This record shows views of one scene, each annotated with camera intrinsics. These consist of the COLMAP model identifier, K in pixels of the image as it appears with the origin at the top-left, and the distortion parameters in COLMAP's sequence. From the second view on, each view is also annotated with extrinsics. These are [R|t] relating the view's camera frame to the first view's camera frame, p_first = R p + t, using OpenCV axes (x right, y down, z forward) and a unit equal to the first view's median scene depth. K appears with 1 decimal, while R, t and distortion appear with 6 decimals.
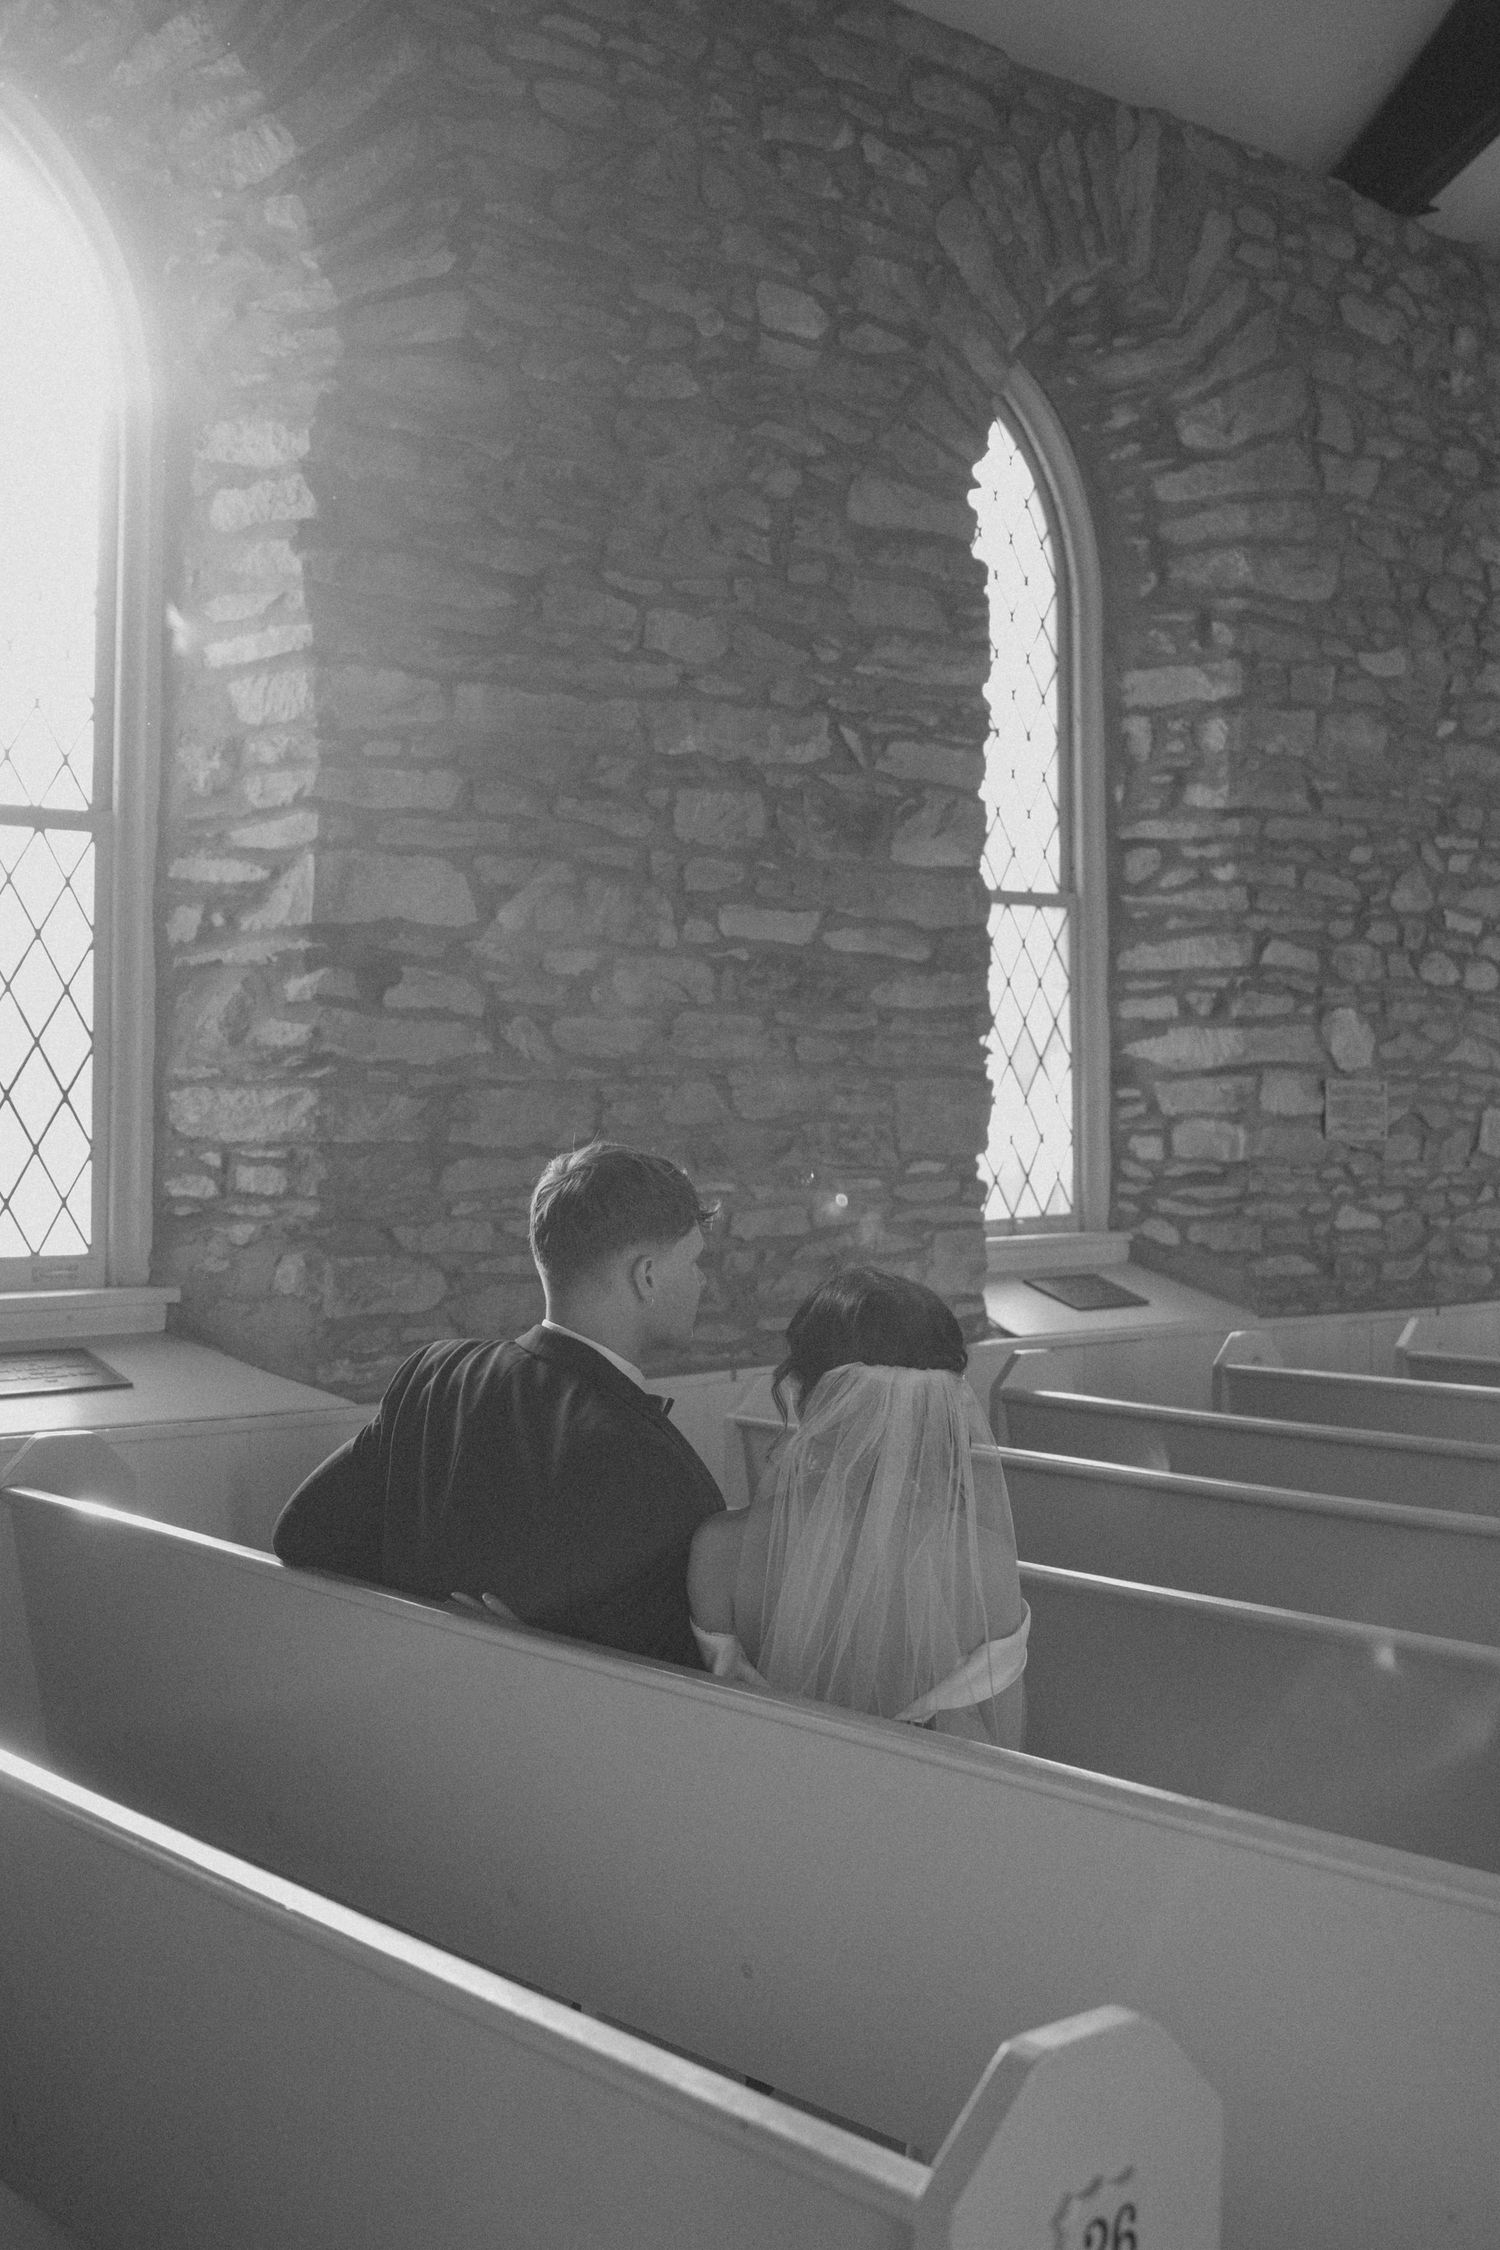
lens RADIAL K [[2620.0, 0, 750.0], [0, 2620.0, 1125.0], [0, 0, 1]] dist [-0.115415, 0.106074]
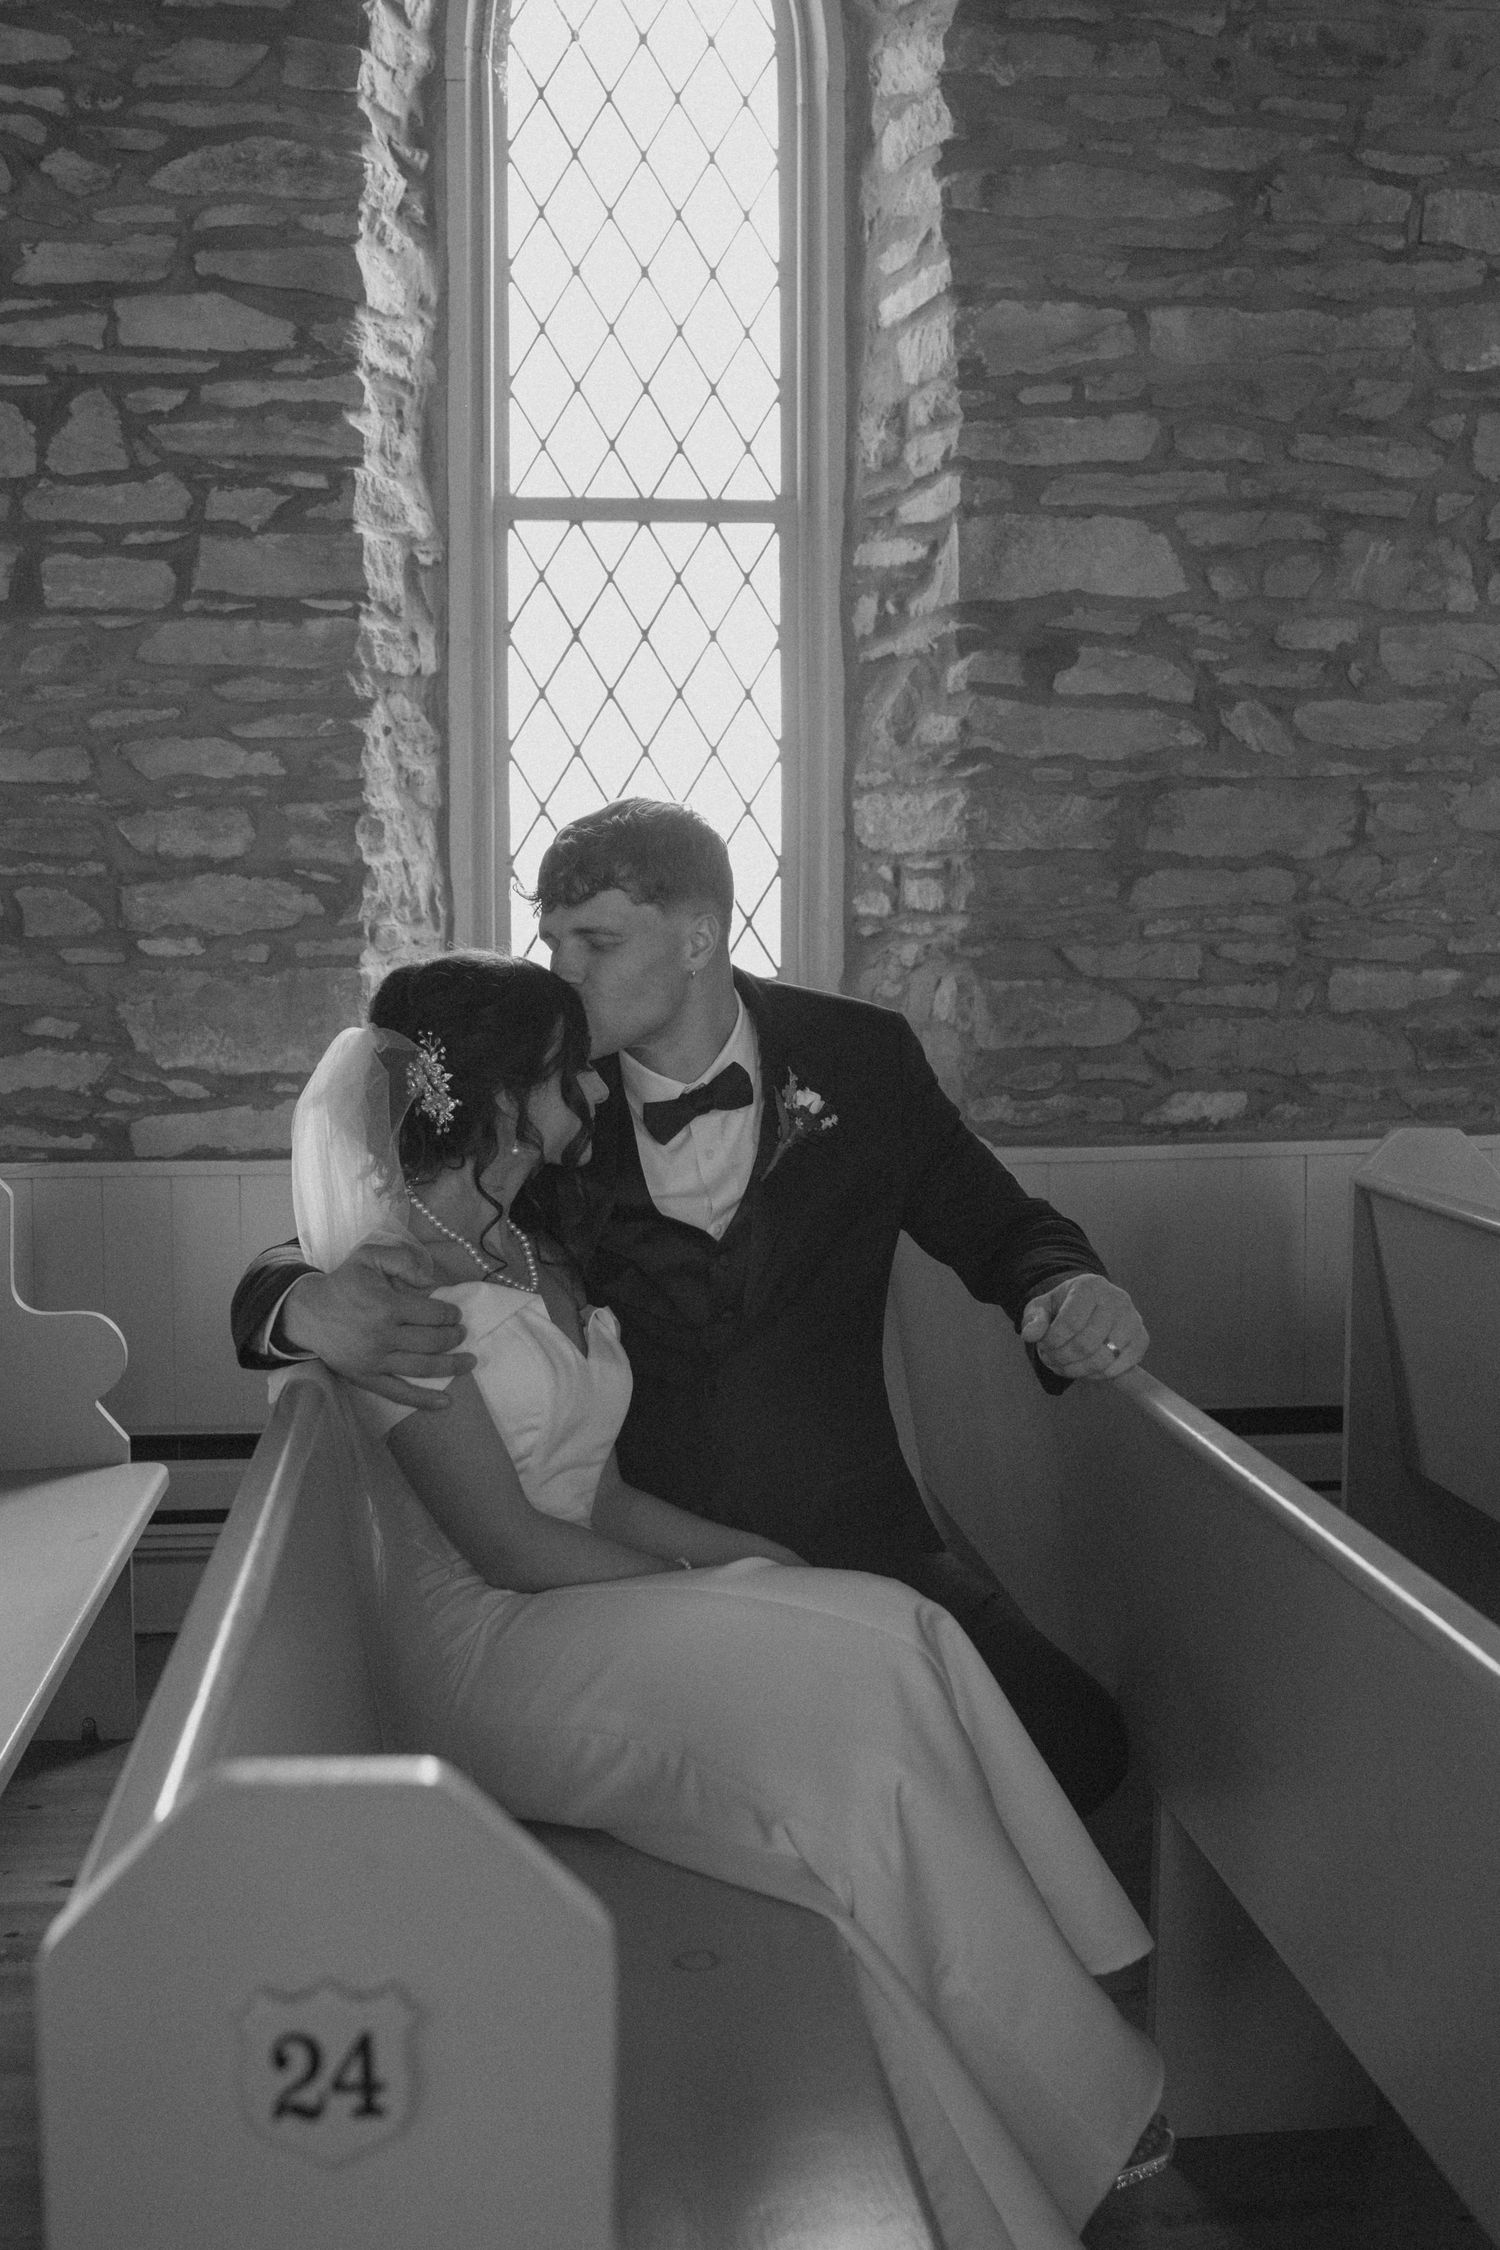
lens RADIAL K [[2620.0, 0, 750.0], [0, 2620.0, 1125.0], [0, 0, 1]] dist [-0.115415, 0.106074]
pose [[0.805707, 0.037474, -0.591128, 0.295392], [0.006606, 0.997366, 0.072232, 0.034361], [0.592278, -0.062103, 0.803337, 0.232869]]
